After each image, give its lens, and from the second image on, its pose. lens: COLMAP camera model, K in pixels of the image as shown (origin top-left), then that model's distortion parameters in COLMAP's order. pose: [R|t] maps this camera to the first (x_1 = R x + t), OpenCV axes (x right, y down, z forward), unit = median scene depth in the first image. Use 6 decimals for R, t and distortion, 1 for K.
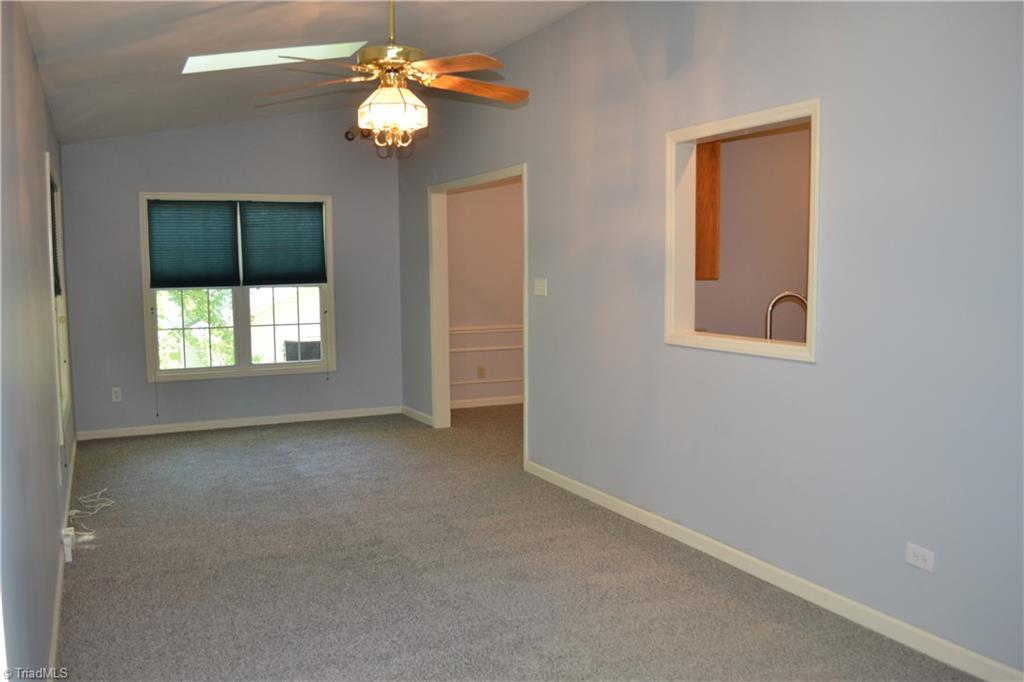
lens RADIAL K [[823.1, 0, 515.3], [0, 823.1, 338.9], [0, 0, 1]] dist [-0.083336, 0.007103]
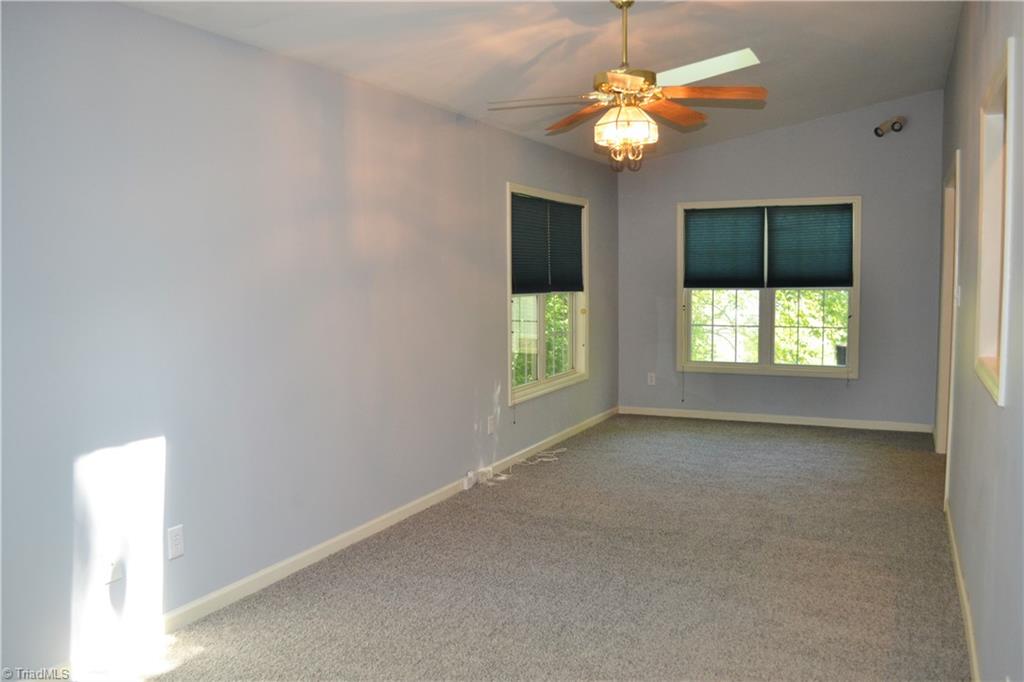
lens RADIAL K [[823.1, 0, 521.5], [0, 823.1, 342.6], [0, 0, 1]] dist [-0.083336, 0.007103]
pose [[0.635900, 0.068184, -0.768754, 0.277439], [-0.065148, 0.997277, 0.034564, -0.010674], [0.769017, 0.028103, 0.638610, 0.094240]]
